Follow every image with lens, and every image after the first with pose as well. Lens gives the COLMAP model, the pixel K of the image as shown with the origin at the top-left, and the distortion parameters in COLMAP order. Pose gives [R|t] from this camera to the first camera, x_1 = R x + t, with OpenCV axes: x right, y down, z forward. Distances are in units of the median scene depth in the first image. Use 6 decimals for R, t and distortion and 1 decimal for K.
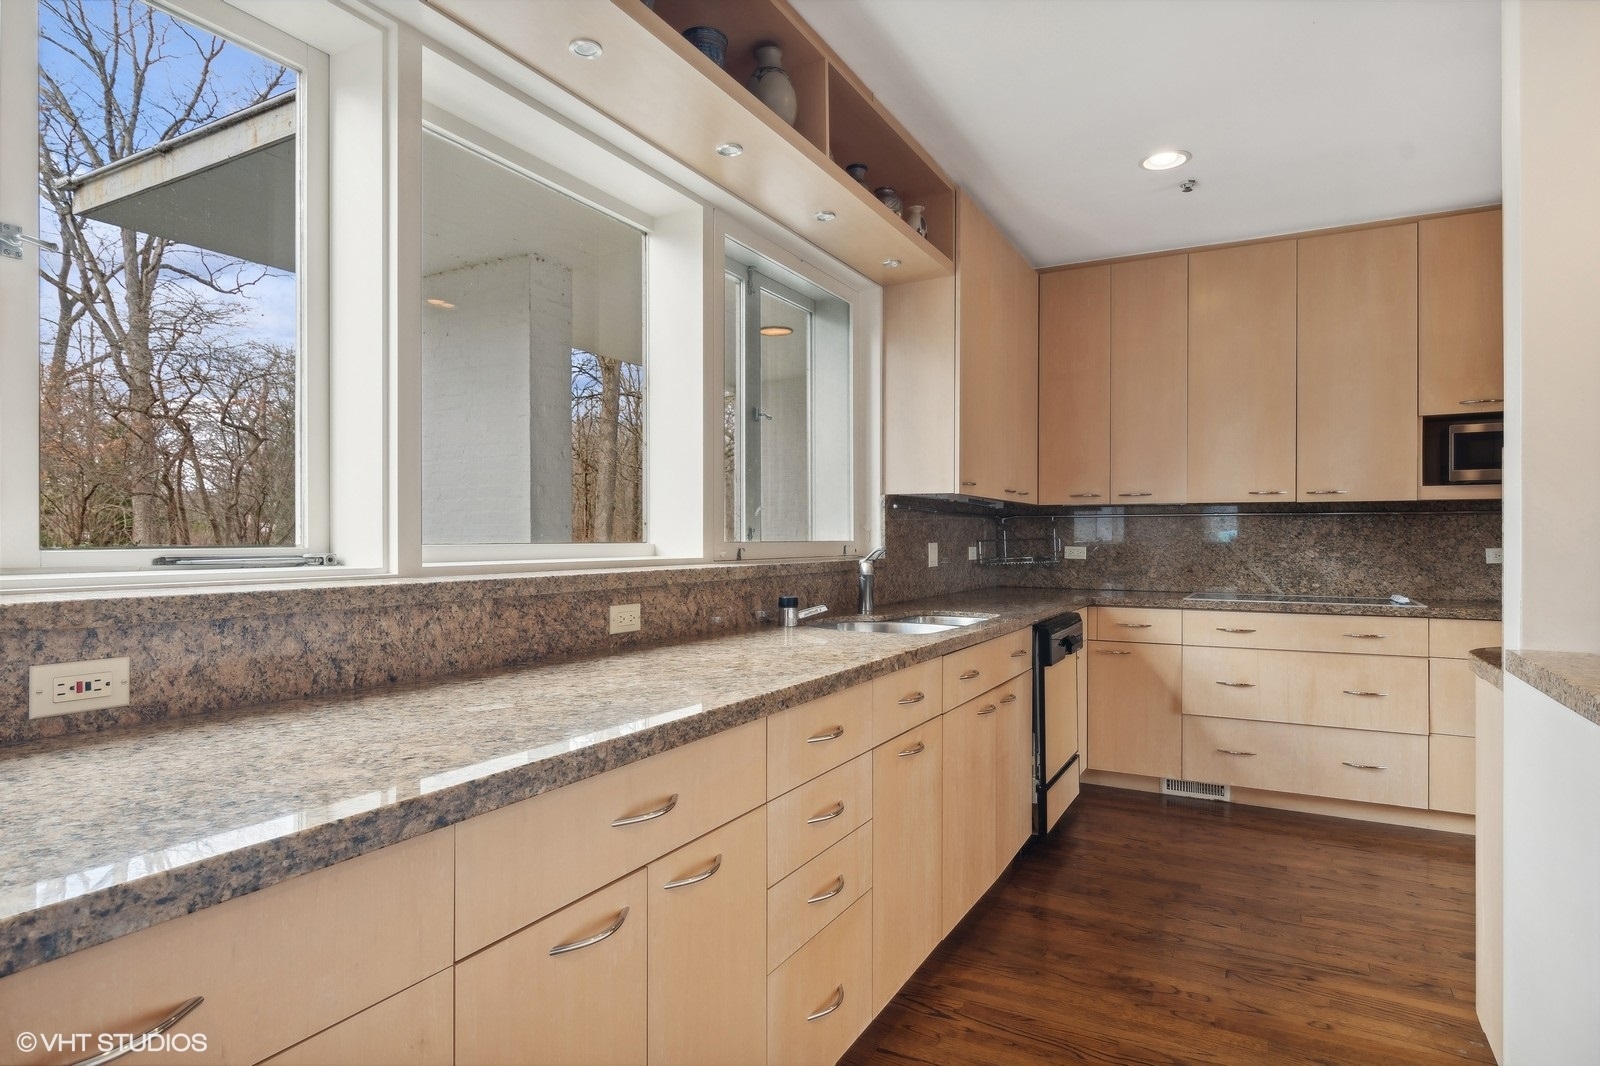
lens RADIAL K [[870.1, 0, 799.8], [0, 870.1, 532.9], [0, 0, 1]] dist [-0.003081, -0.000558]
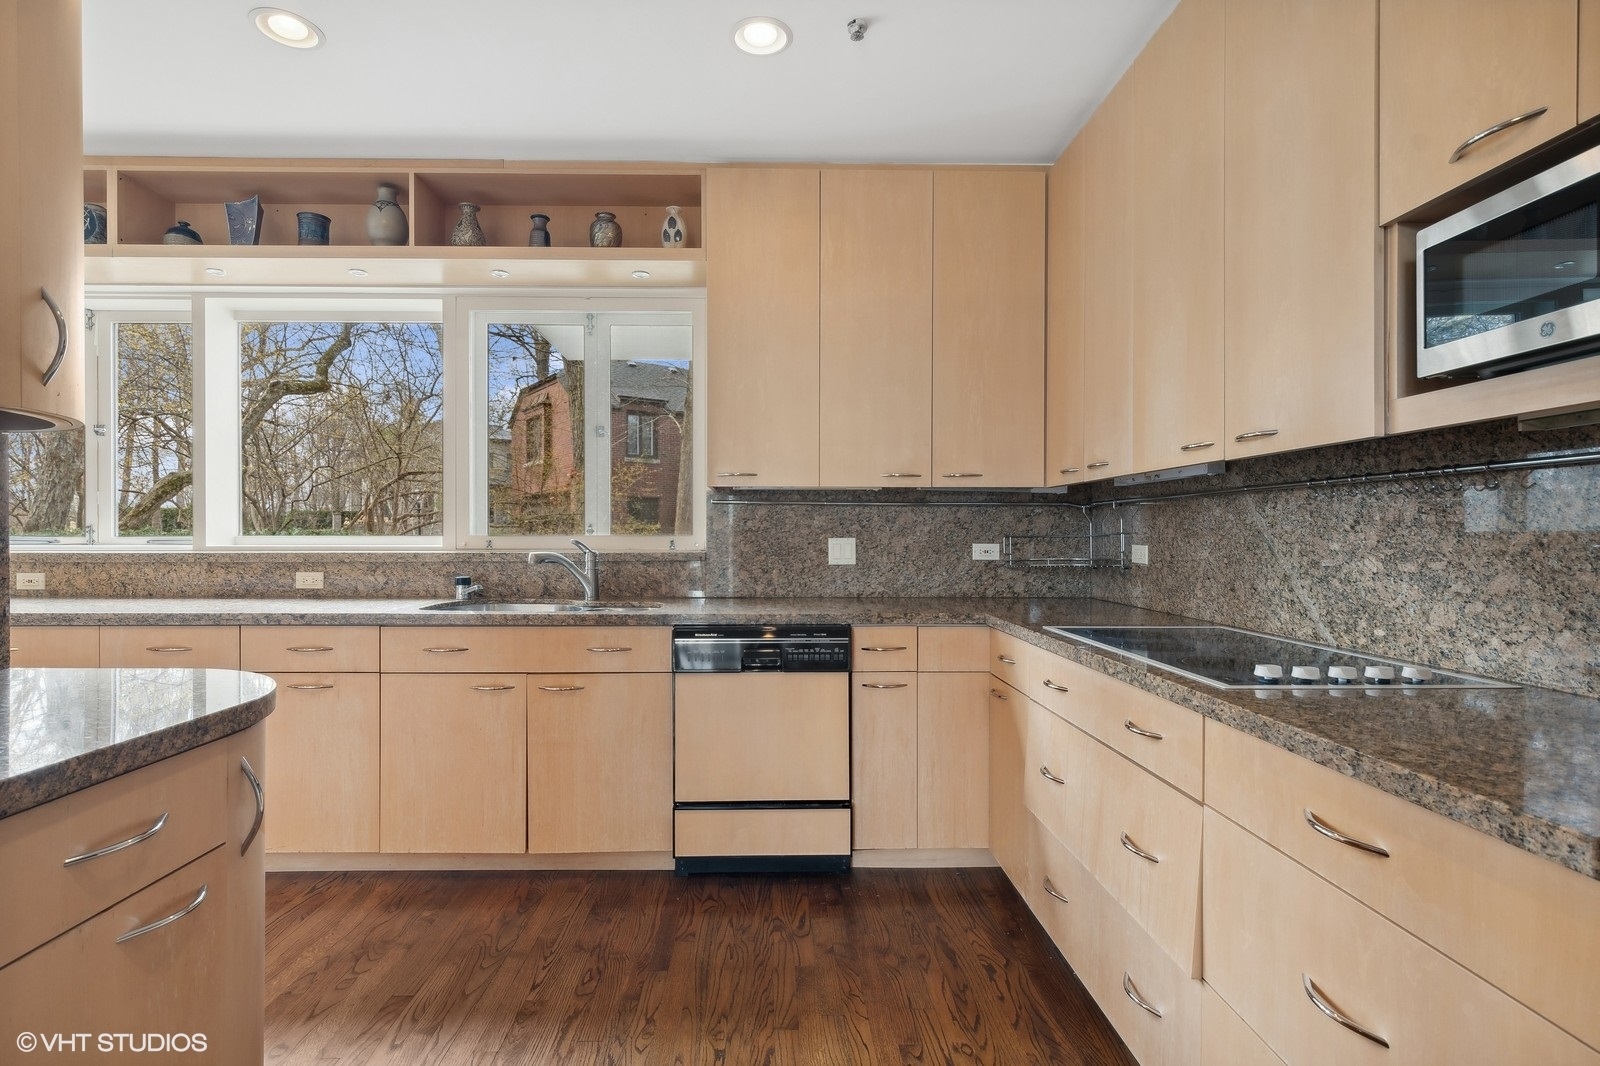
lens RADIAL K [[777.5, 0, 796.0], [0, 777.5, 538.2], [0, 0, 1]] dist [0.002720, 0.000548]
pose [[0.505909, 0.003091, -0.862581, 1.073638], [0.005588, 0.999961, 0.006861, 0.007558], [0.862569, -0.008291, 0.505872, 0.710322]]
